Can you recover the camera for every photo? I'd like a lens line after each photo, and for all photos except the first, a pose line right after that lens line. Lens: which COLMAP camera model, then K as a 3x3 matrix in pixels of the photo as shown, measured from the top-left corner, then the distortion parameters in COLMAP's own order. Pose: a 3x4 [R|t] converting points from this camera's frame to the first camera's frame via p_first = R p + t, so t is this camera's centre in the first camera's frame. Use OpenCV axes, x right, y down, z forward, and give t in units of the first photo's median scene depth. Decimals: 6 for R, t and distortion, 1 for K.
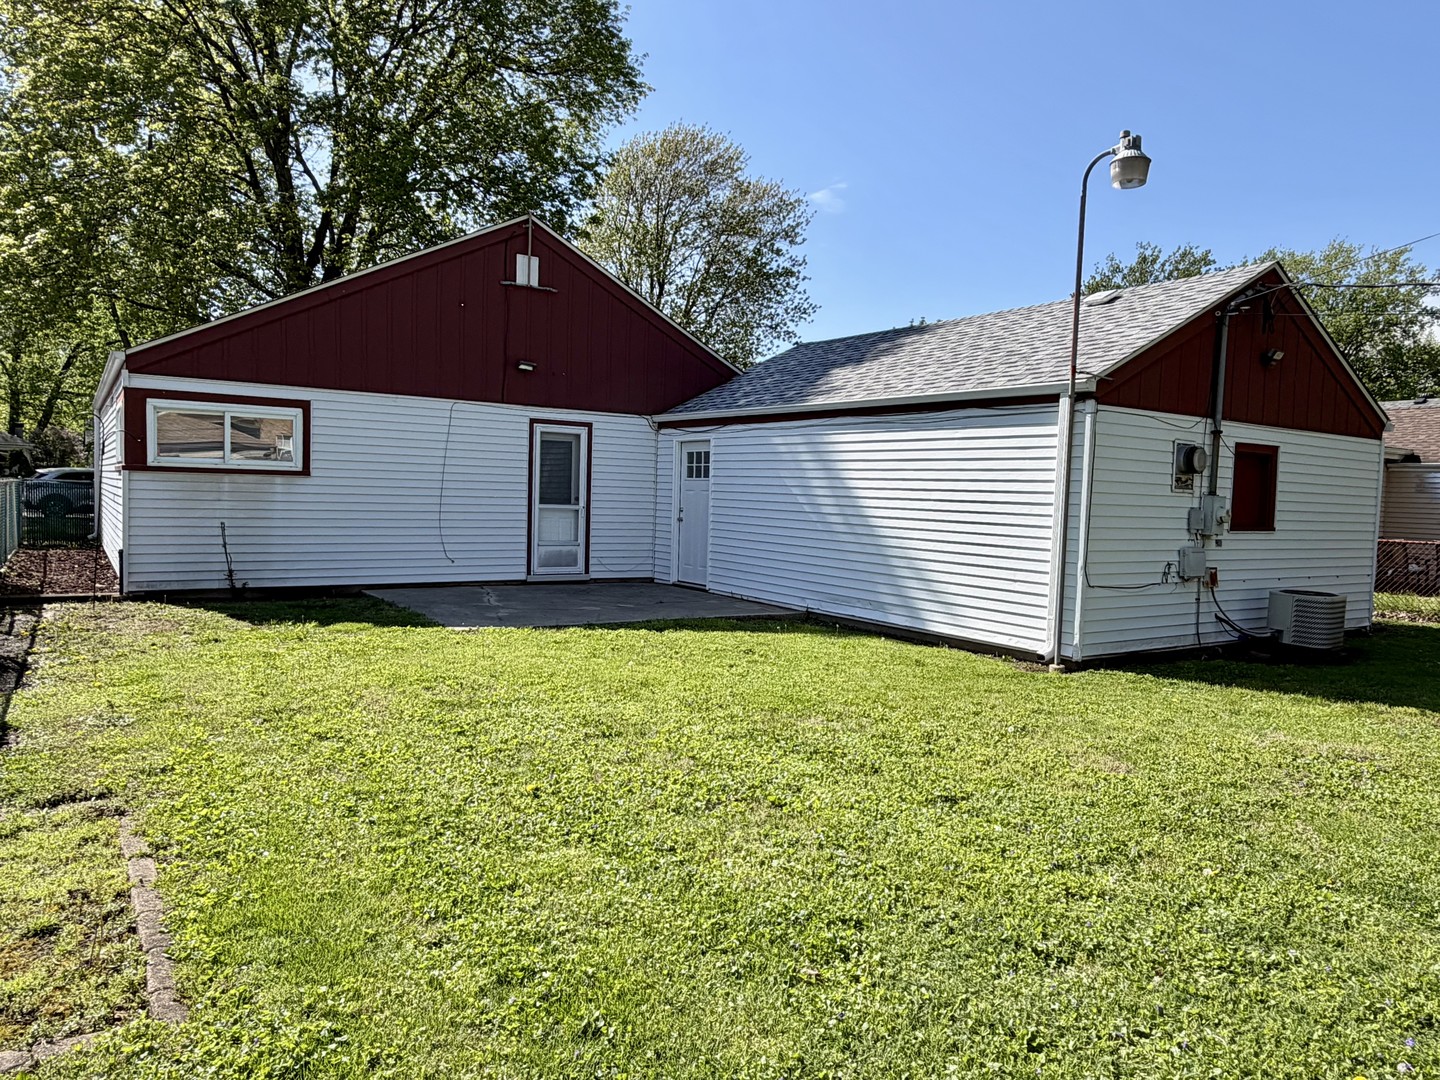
lens RADIAL K [[962.3, 0, 713.5], [0, 962.3, 542.2], [0, 0, 1]] dist [-0.002560, 0.000114]
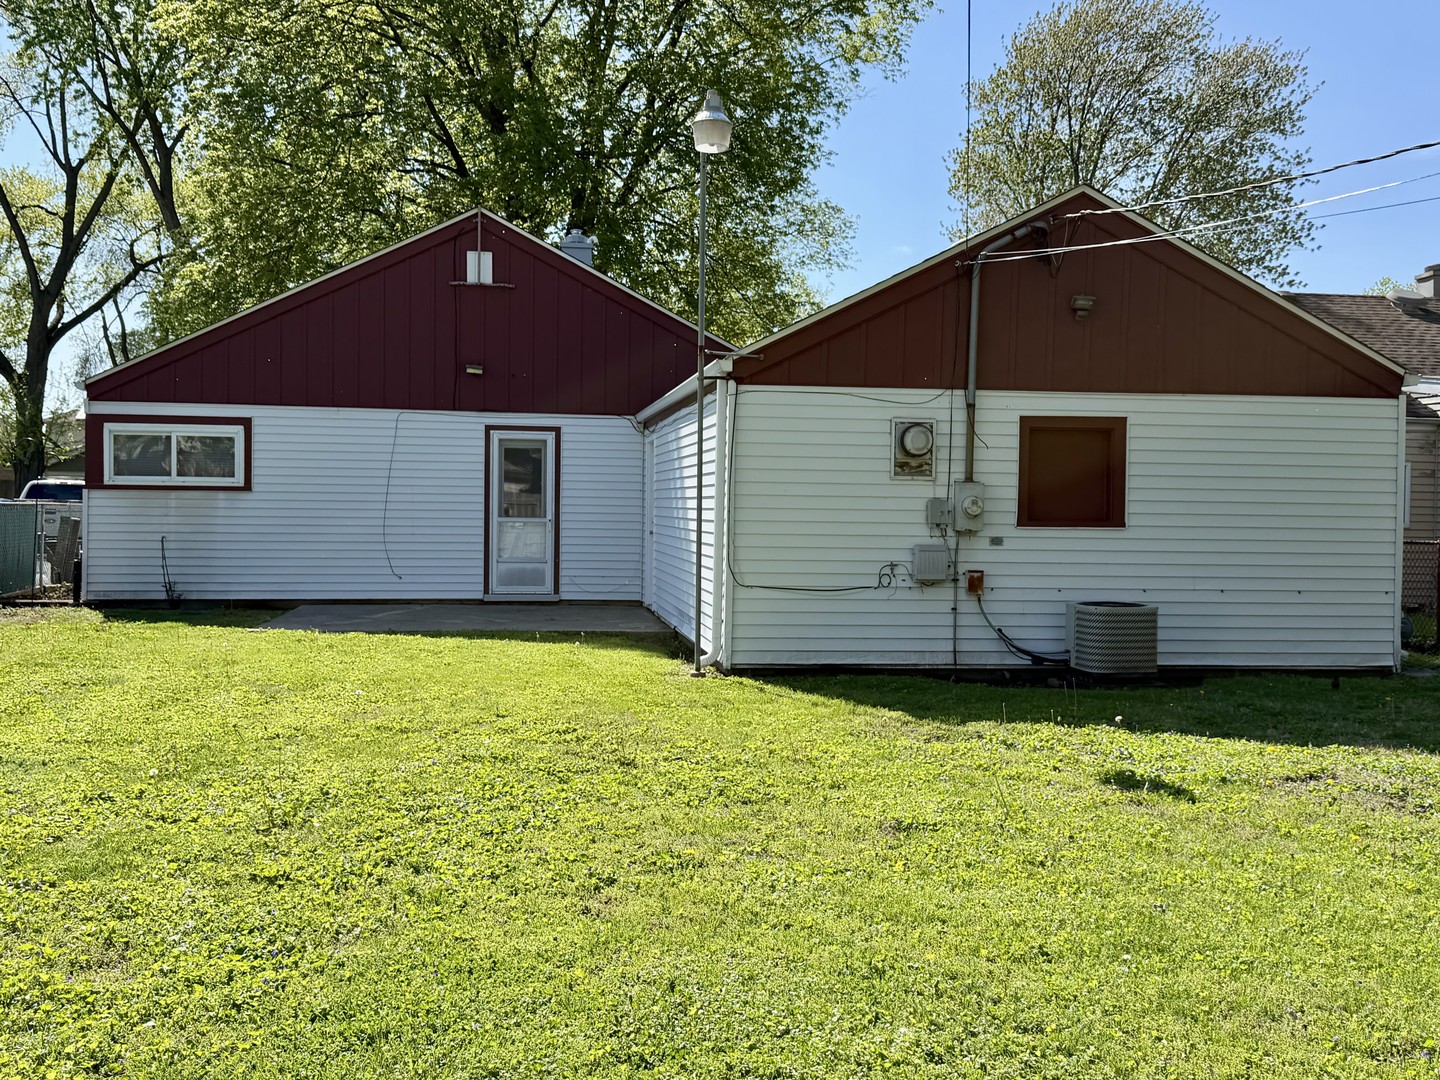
lens RADIAL K [[1389.0, 0, 720.0], [0, 1389.0, 540.0], [0, 0, 1]] dist [0.094735, -0.009109]
pose [[0.905004, -0.011482, -0.425248, 0.664110], [-0.006476, 0.999148, -0.040761, 0.040439], [0.425354, 0.039643, 0.904158, -0.132888]]
